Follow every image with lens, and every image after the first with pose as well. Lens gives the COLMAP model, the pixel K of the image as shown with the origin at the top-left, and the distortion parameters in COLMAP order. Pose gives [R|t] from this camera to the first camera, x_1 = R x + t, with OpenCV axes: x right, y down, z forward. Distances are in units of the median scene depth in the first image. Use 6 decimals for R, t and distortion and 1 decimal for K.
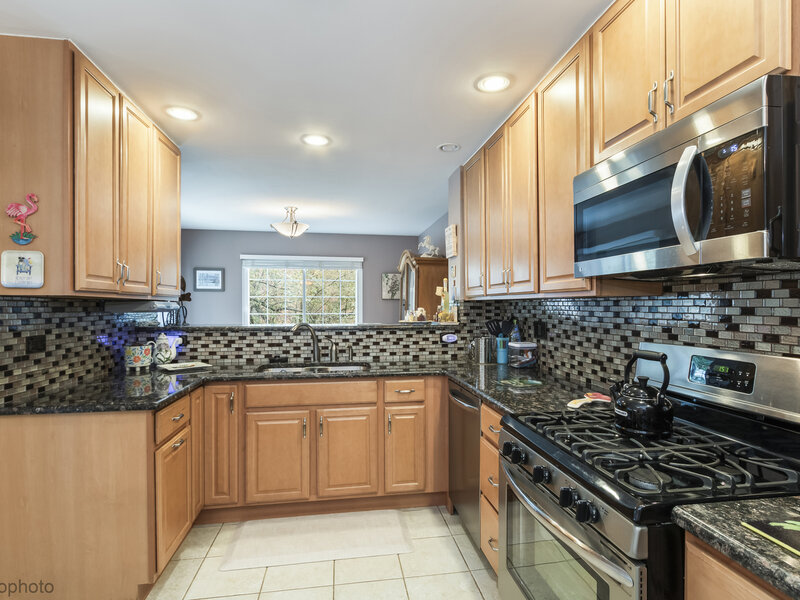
lens RADIAL K [[422.2, 0, 405.4], [0, 422.2, 303.1], [0, 0, 1]] dist [0.005213, 0.002783]
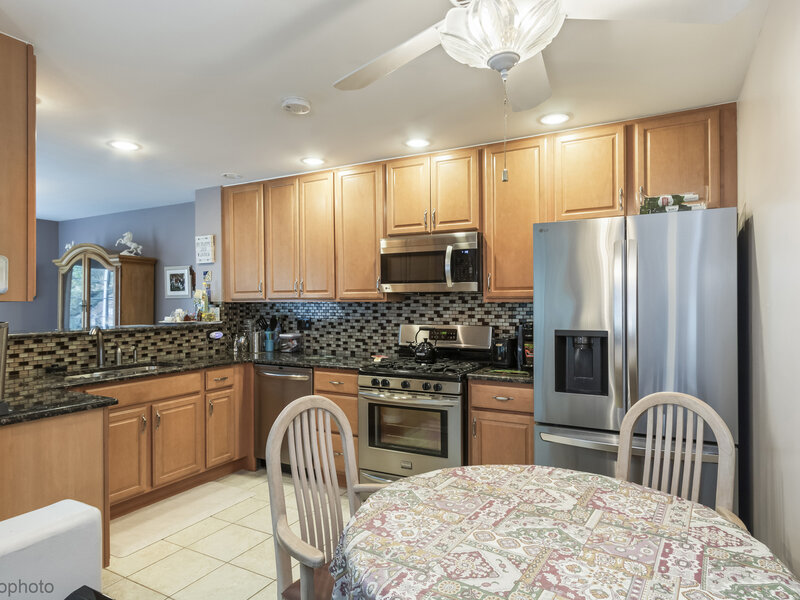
lens RADIAL K [[469.6, 0, 397.4], [0, 469.6, 299.7], [0, 0, 1]] dist [0.007592, 0.001332]
pose [[0.618064, 0.004145, 0.786117, -0.731165], [-0.001125, 0.999990, -0.004388, -0.010044], [-0.786127, 0.001828, 0.618062, -0.213188]]
